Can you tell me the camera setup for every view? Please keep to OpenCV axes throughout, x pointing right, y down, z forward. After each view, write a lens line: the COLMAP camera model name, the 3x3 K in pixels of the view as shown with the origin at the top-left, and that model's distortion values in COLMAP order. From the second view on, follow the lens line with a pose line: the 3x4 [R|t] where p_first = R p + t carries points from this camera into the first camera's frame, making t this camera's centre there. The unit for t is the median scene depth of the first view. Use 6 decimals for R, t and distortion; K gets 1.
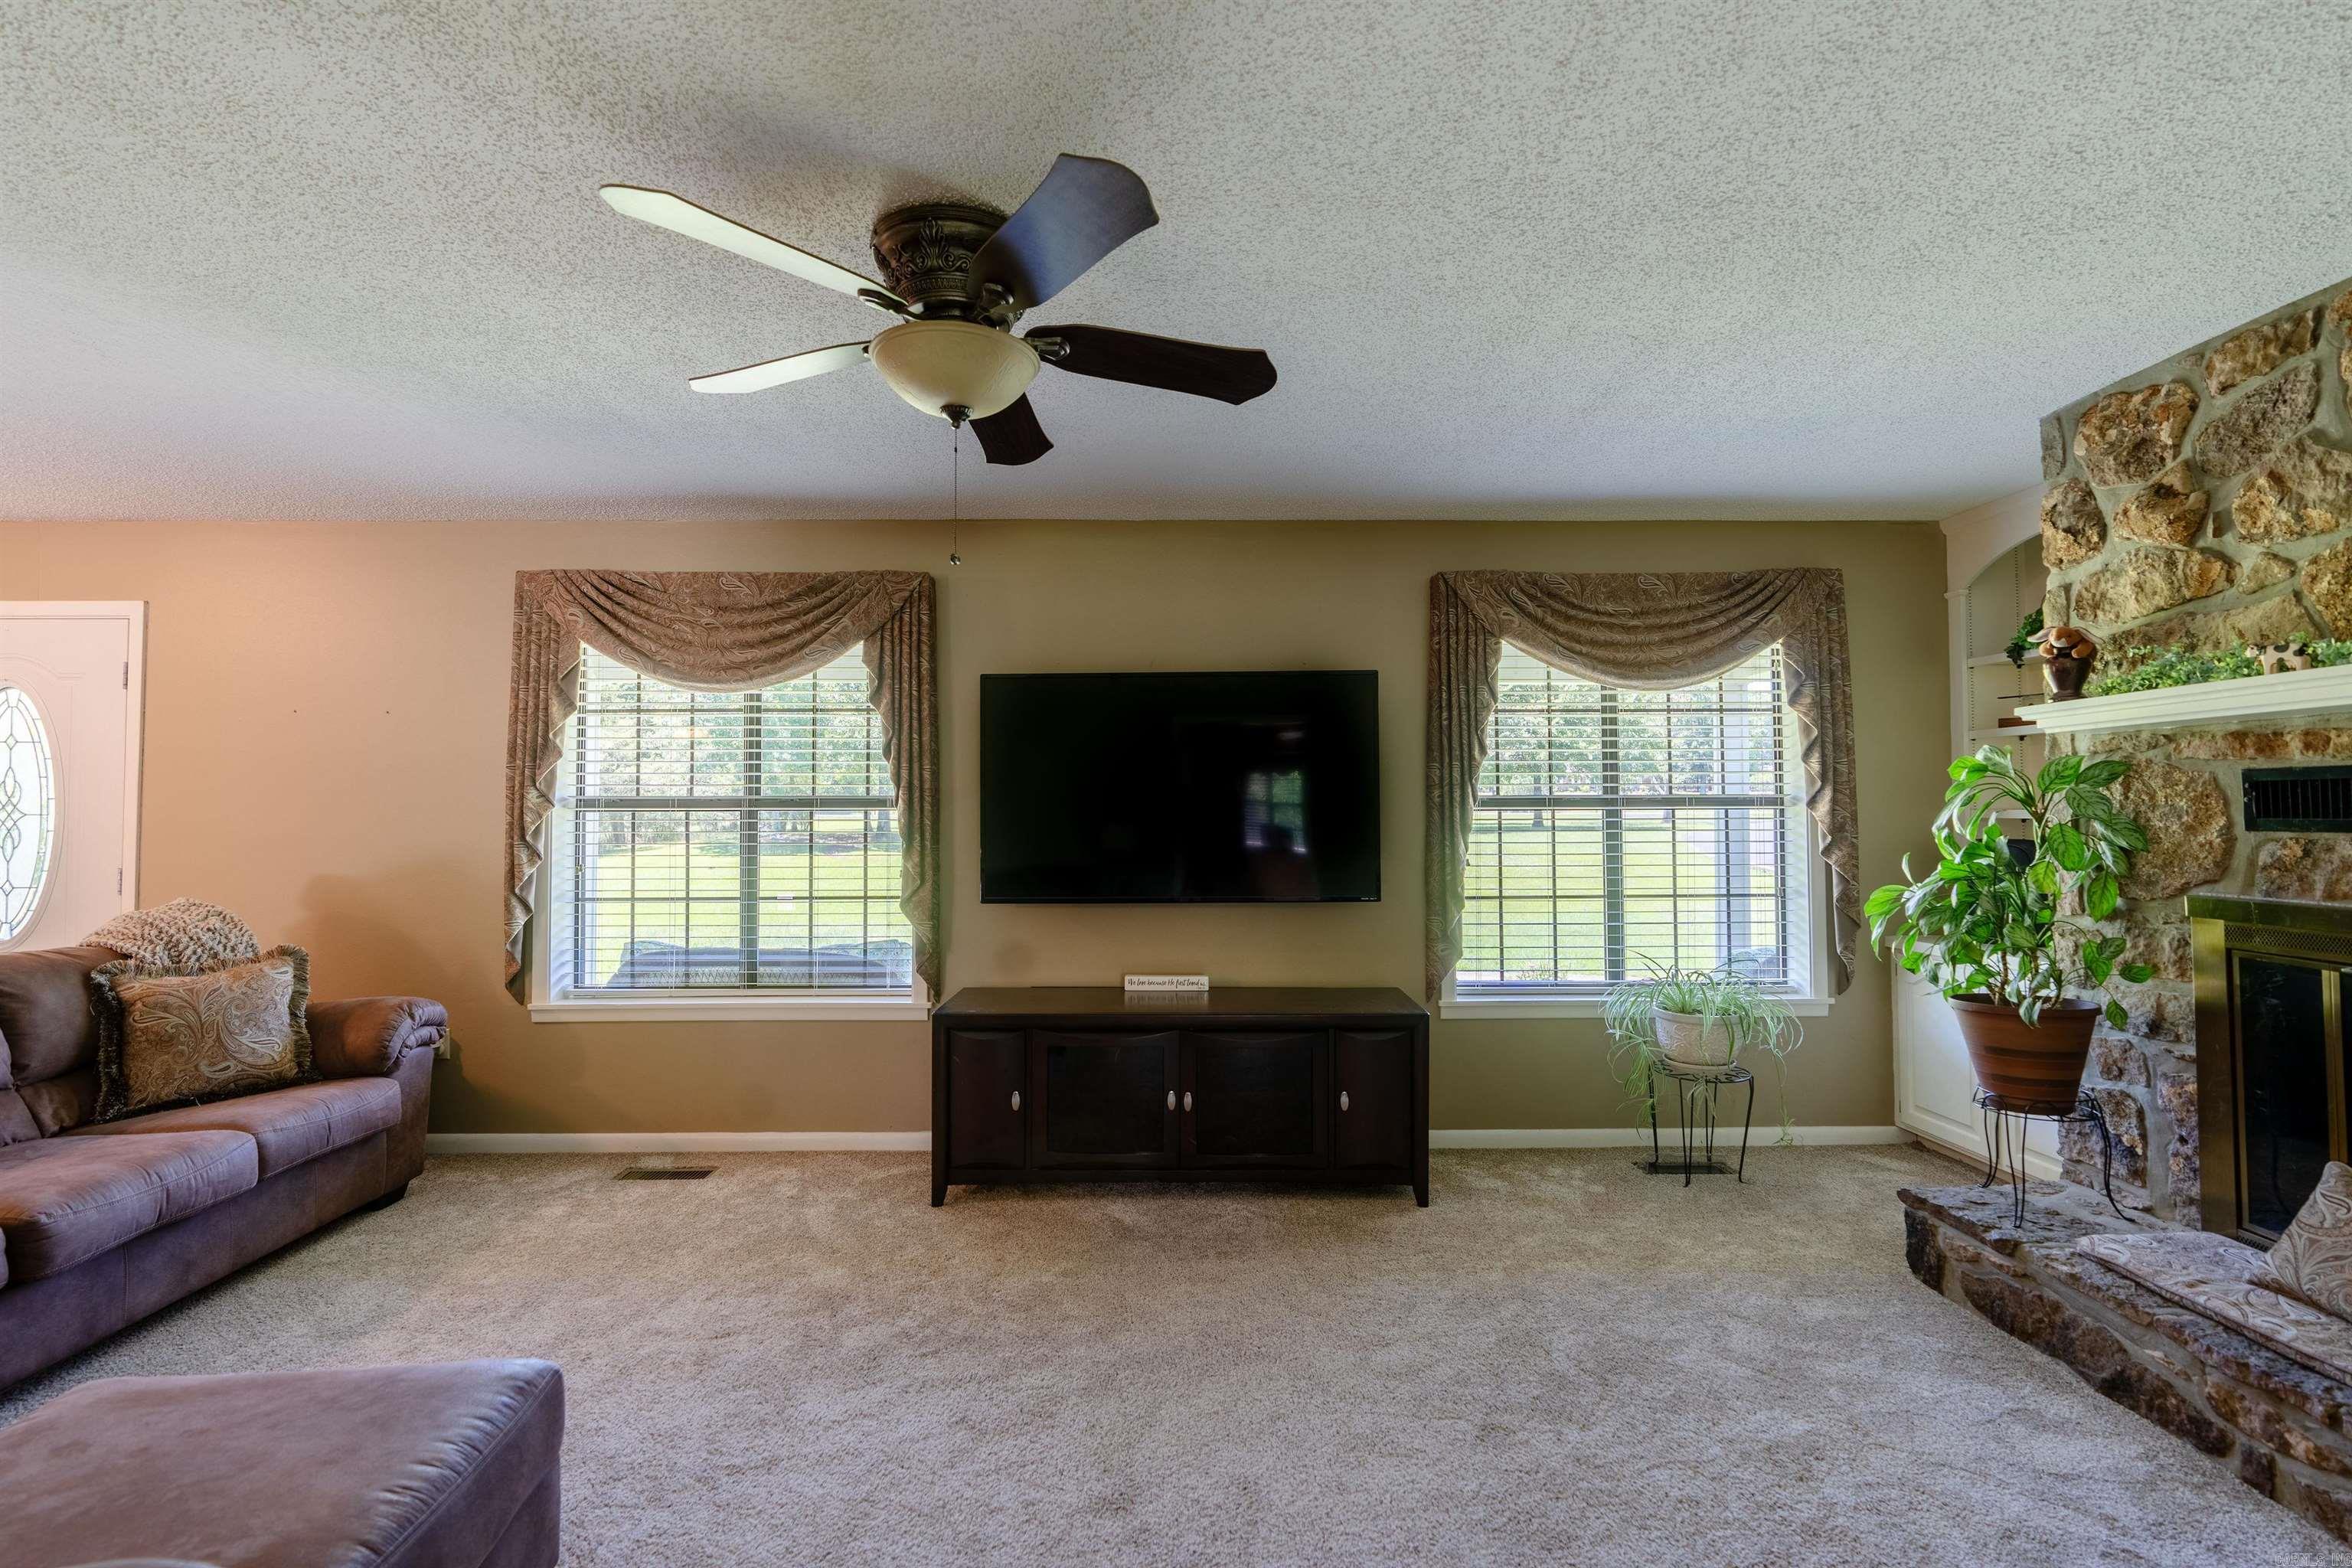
lens RADIAL K [[1056.6, 0, 1178.2], [0, 1056.6, 776.6], [0, 0, 1]] dist [-0.004318, -0.000019]
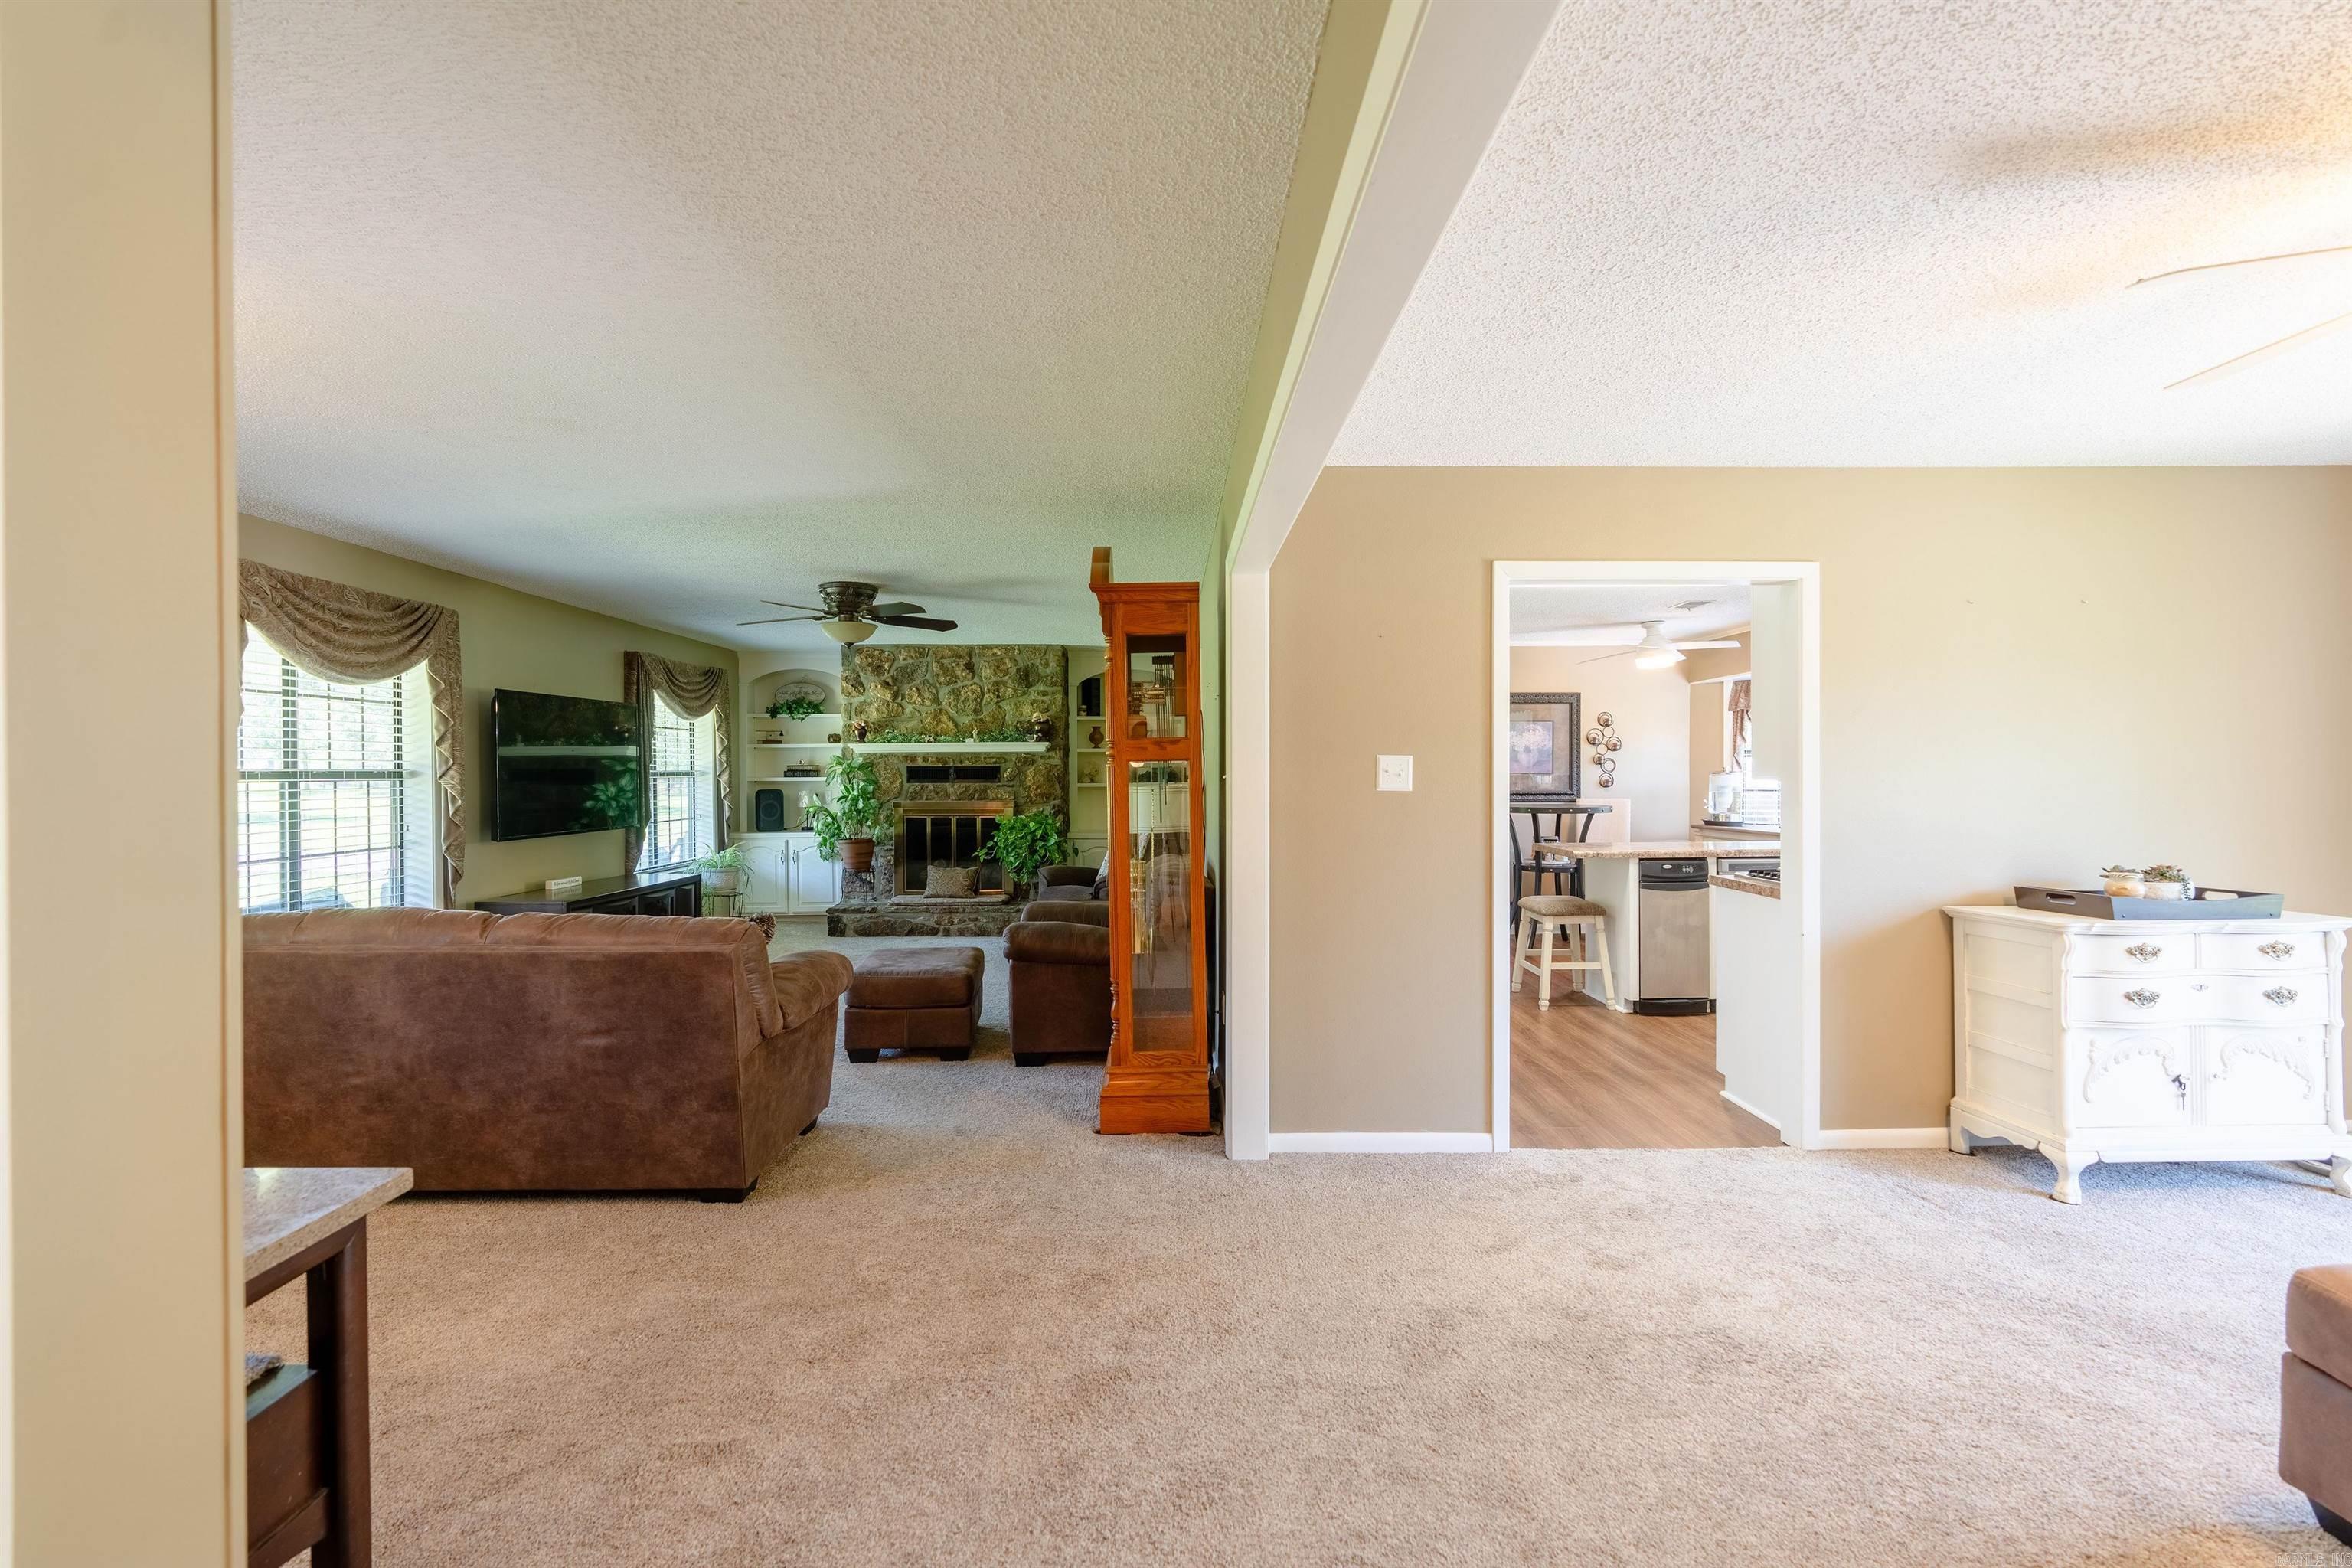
lens RADIAL K [[1056.6, 0, 1178.2], [0, 1056.6, 776.6], [0, 0, 1]] dist [-0.004318, -0.000019]
pose [[0.000245, -0.000790, 1.000000, -1.651080], [-0.025092, 0.999685, 0.000796, 0.001680], [-0.999685, -0.025093, 0.000225, 0.037306]]
